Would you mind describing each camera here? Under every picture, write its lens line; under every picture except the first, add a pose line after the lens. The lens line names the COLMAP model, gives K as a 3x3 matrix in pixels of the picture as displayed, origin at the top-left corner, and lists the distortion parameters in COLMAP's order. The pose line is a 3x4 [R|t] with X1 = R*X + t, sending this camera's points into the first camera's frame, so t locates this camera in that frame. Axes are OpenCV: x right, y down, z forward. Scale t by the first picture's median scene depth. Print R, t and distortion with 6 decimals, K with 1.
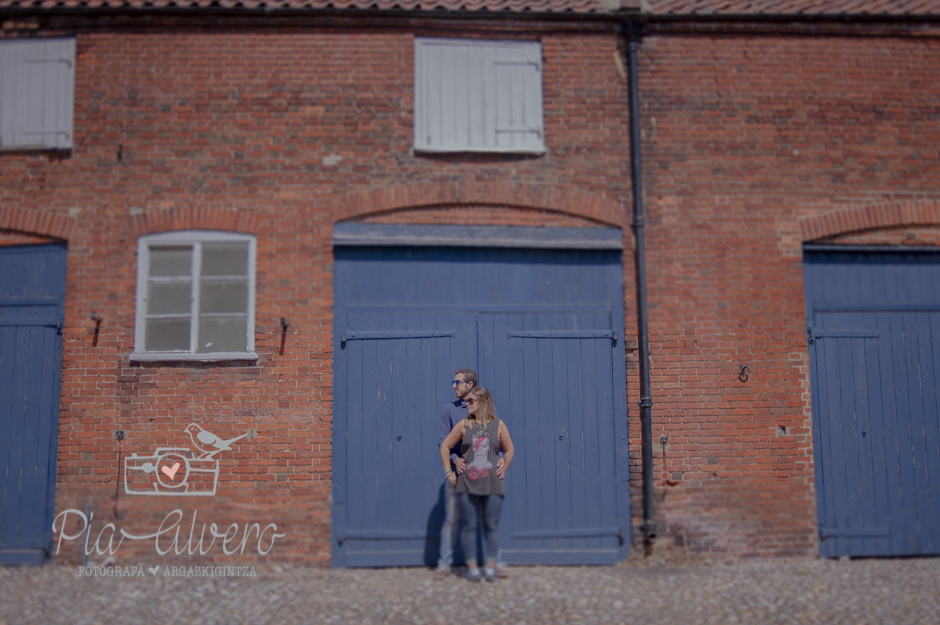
lens RADIAL K [[926.6, 0, 456.6], [0, 926.6, 328.2], [0, 0, 1]] dist [-0.063095, 0.041417]
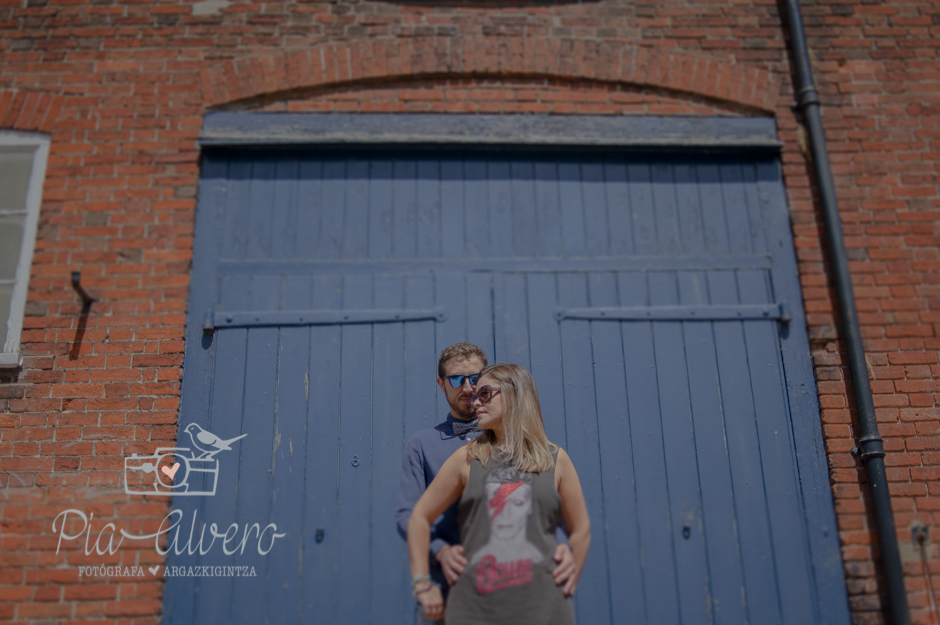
lens RADIAL K [[1000.5, 0, 455.3], [0, 1000.5, 313.1], [0, 0, 1]] dist [-0.064604, 0.047526]
pose [[0.999879, -0.012398, -0.009353, 0.008131], [0.009911, 0.973064, -0.230322, 0.120241], [0.011957, 0.230202, 0.973069, 0.495298]]
